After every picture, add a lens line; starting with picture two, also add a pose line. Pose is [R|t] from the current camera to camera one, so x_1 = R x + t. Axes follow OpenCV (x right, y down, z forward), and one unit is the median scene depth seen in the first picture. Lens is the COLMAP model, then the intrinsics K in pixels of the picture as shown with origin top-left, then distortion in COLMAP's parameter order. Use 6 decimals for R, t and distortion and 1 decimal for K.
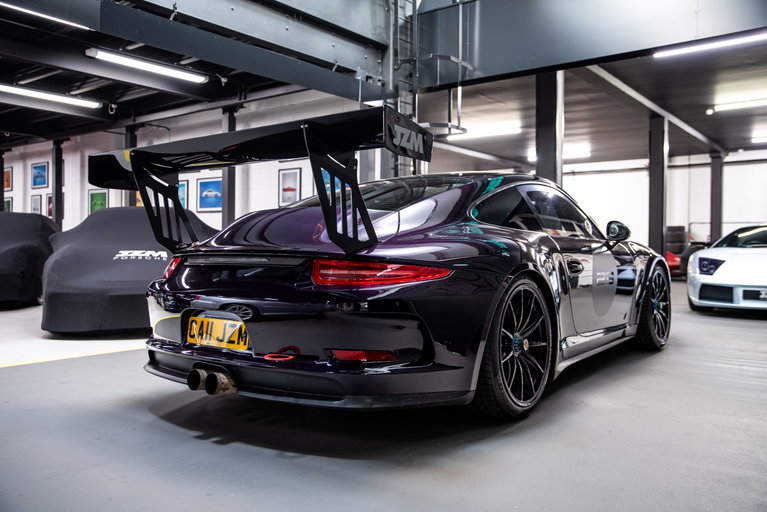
lens RADIAL K [[661.7, 0, 383.5], [0, 661.7, 256.0], [0, 0, 1]] dist [-0.002150, 0.005186]
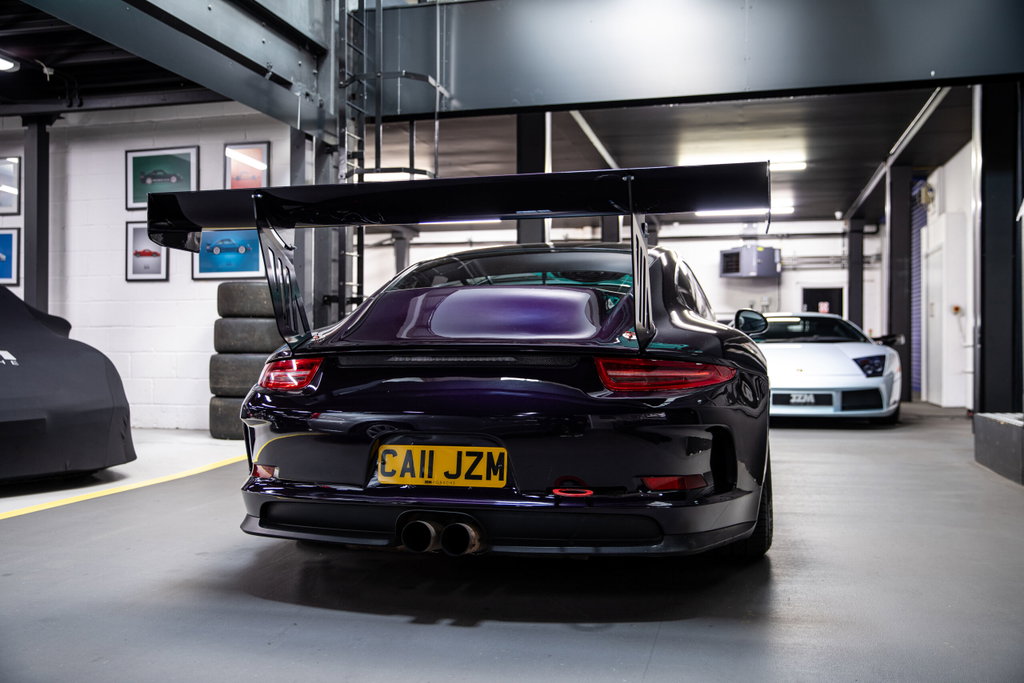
lens RADIAL K [[954.4, 0, 512.0], [0, 954.4, 341.5], [0, 0, 1]] dist [-0.000418, 0.029800]
pose [[0.916371, -0.001328, 0.400328, -0.221536], [0.008008, 0.999855, -0.015013, 0.000820], [-0.400250, 0.016963, 0.916249, 0.021181]]
